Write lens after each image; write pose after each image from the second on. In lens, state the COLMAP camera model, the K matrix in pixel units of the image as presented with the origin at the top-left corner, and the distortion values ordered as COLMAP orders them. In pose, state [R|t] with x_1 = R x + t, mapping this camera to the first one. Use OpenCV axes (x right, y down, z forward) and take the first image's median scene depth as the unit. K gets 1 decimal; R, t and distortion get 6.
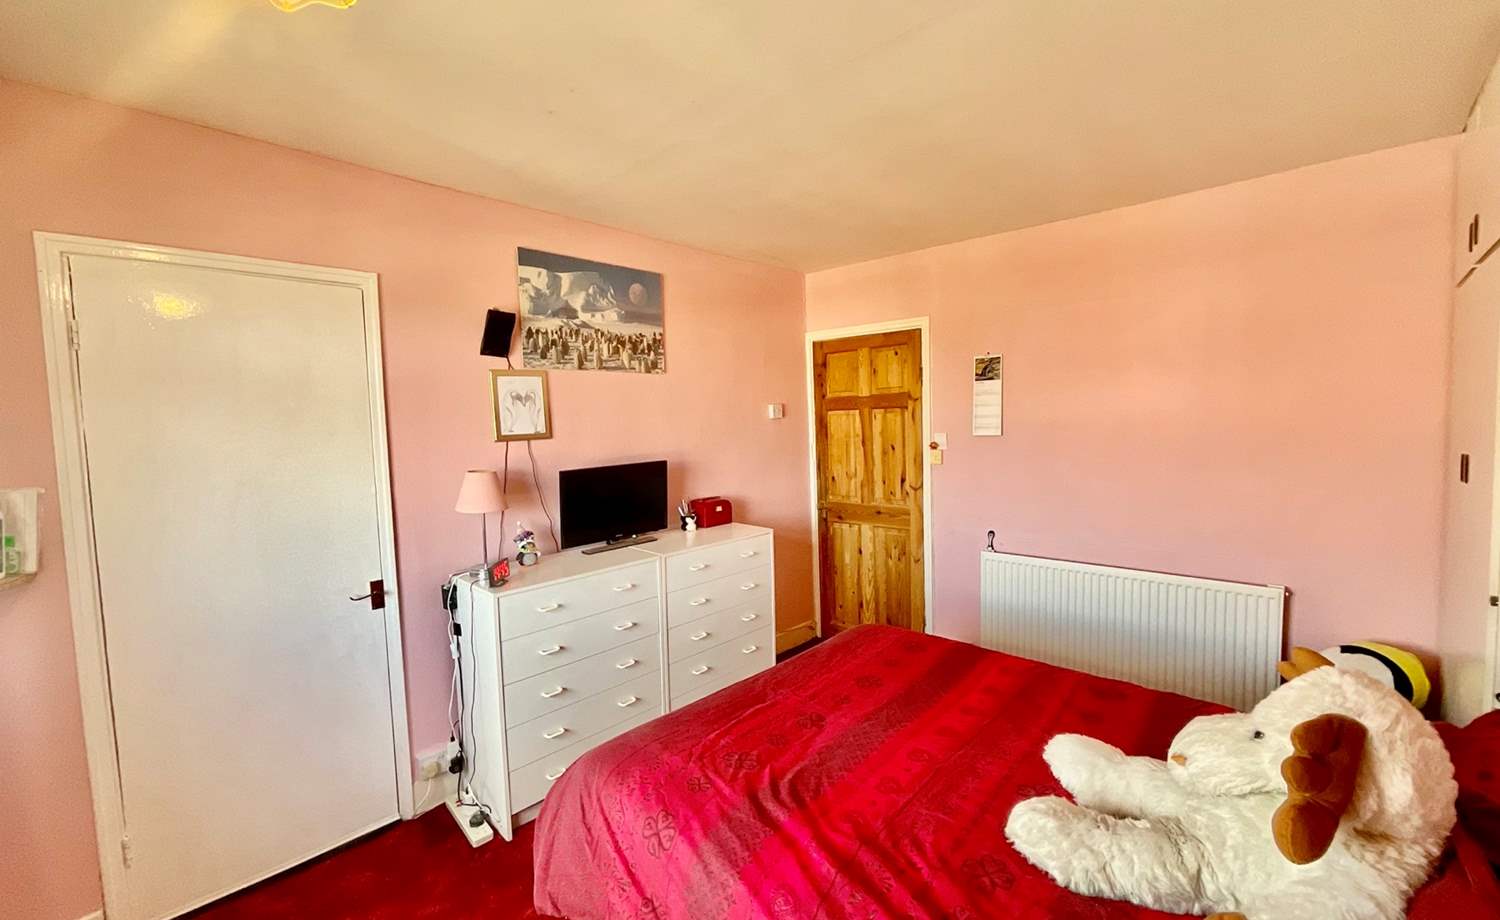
lens RADIAL K [[605.5, 0, 750.9], [0, 605.5, 465.1], [0, 0, 1]] dist [0.000226, 0.000114]
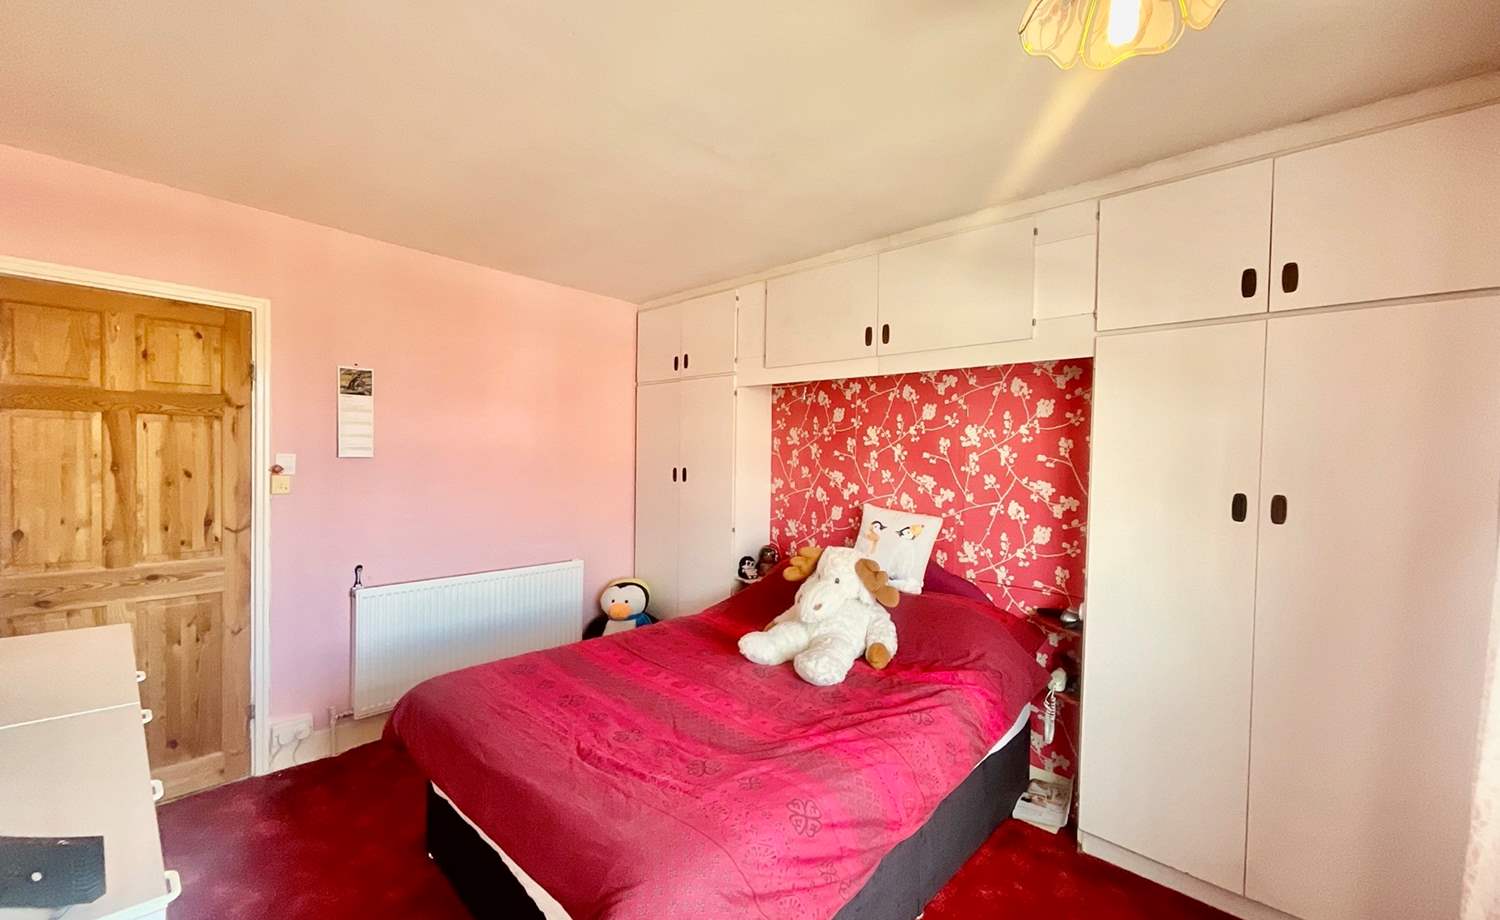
lens RADIAL K [[625.1, 0, 723.3], [0, 625.1, 462.3], [0, 0, 1]] dist [0.041318, 0.000021]
pose [[0.012668, 0.002015, 0.999918, -0.588213], [0.050344, 0.998728, -0.002651, -0.012924], [-0.998652, 0.050373, 0.012551, 0.503465]]
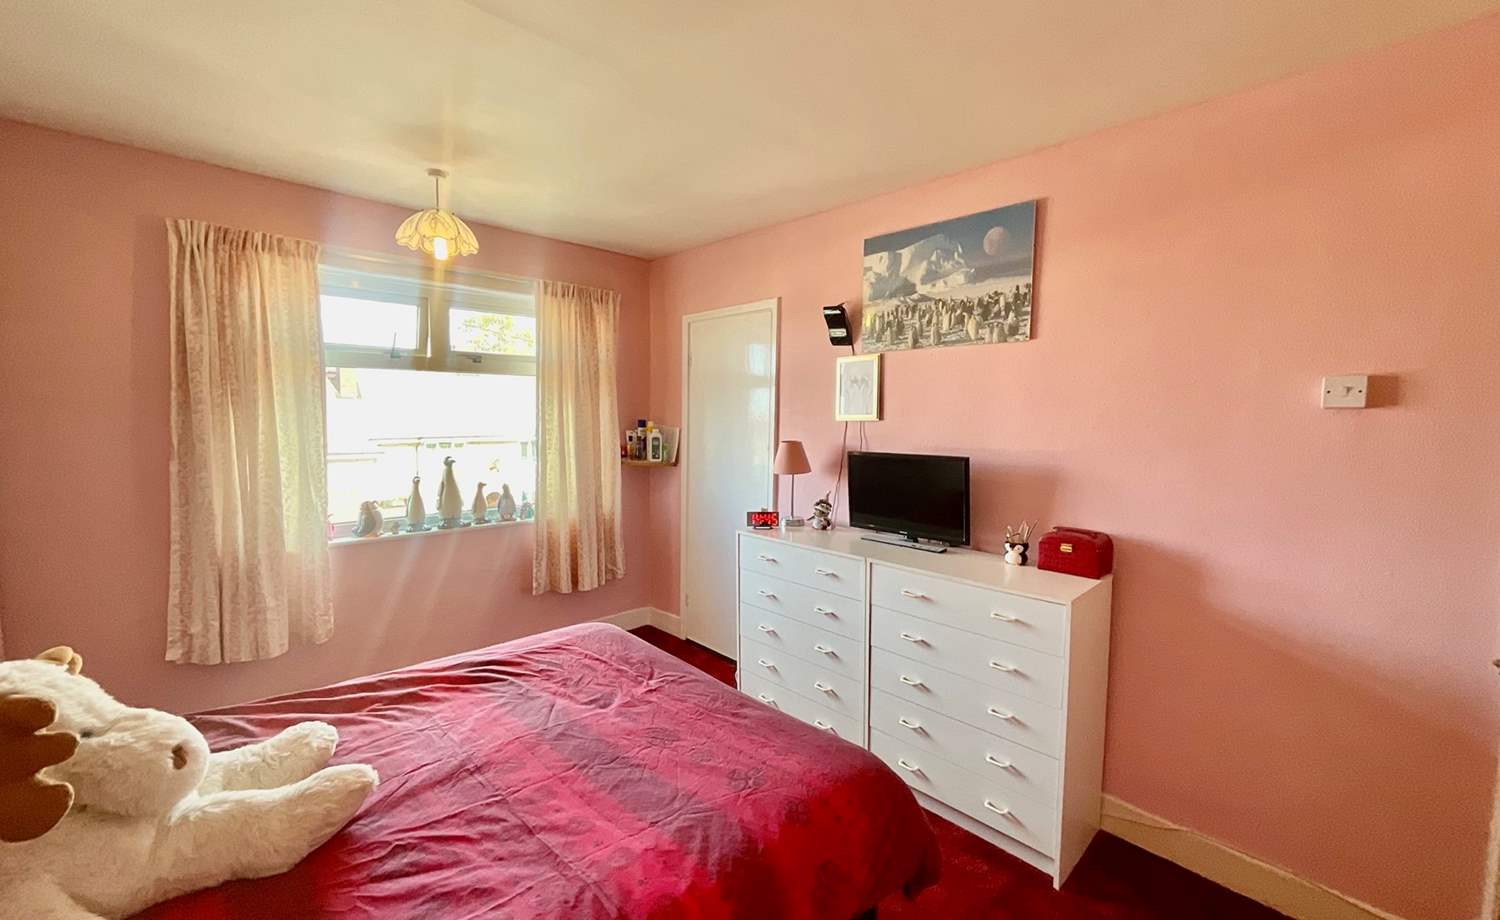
lens RADIAL K [[605.5, 0, 750.9], [0, 605.5, 465.1], [0, 0, 1]] dist [0.000226, 0.000114]
pose [[-0.041397, 0.122201, -0.991642, 0.642784], [-0.080197, 0.988884, 0.125209, -0.073382], [0.995919, 0.084710, -0.031137, 0.759067]]
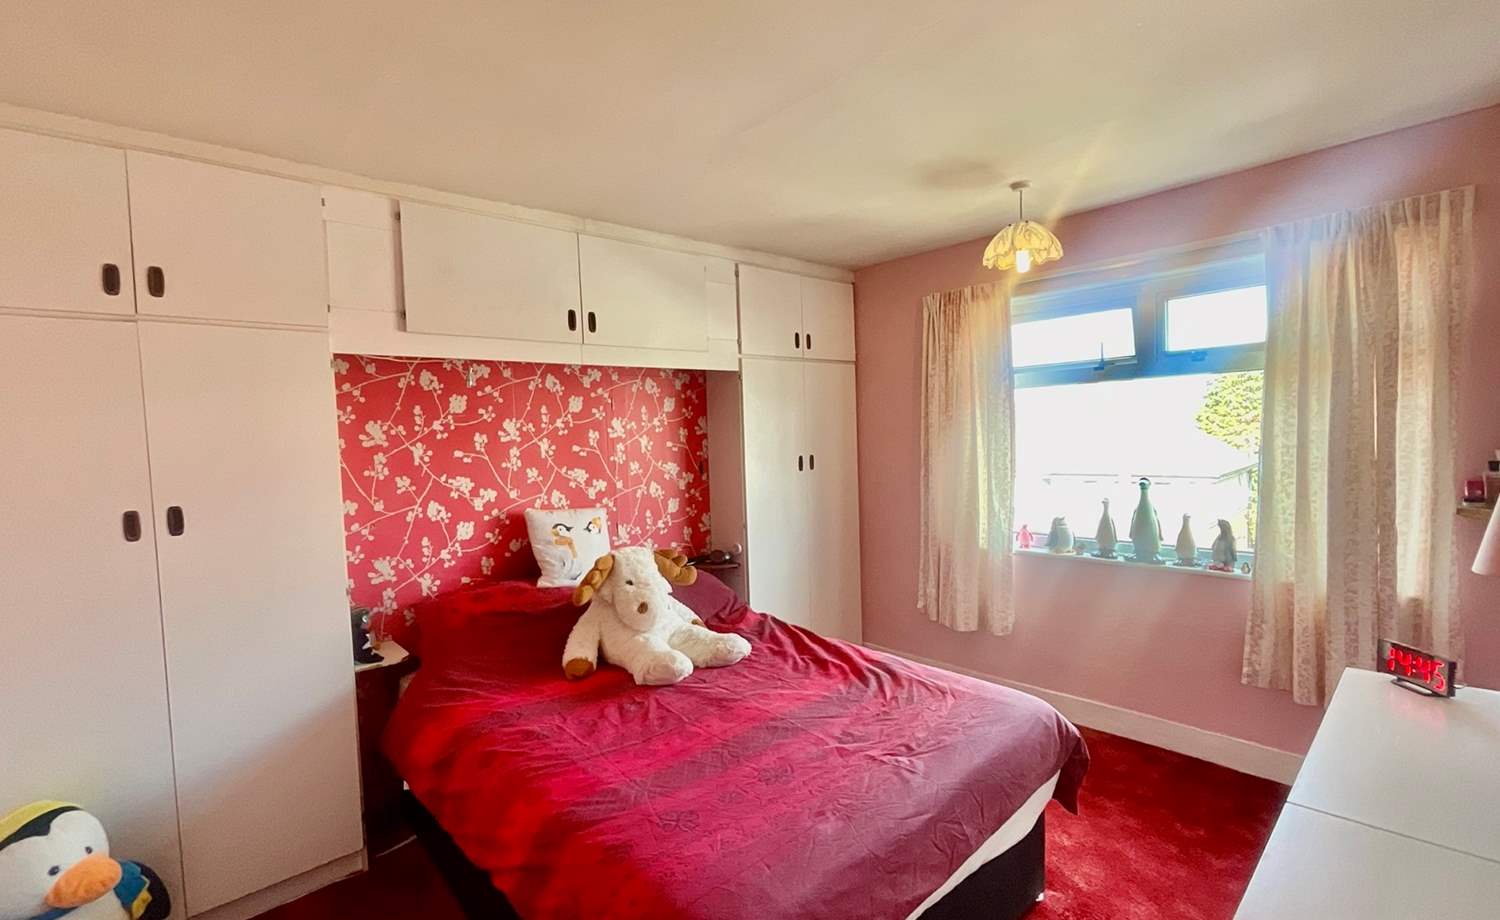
lens RADIAL K [[637.3, 0, 750.0], [0, 637.3, 460.0], [0, 0, 1]] dist [-0.018427, 0.000060]
pose [[-0.995395, 0.063930, 0.071429, 0.098402], [0.071116, 0.992129, 0.103069, -0.077880], [-0.064278, 0.107674, -0.992106, 1.185952]]
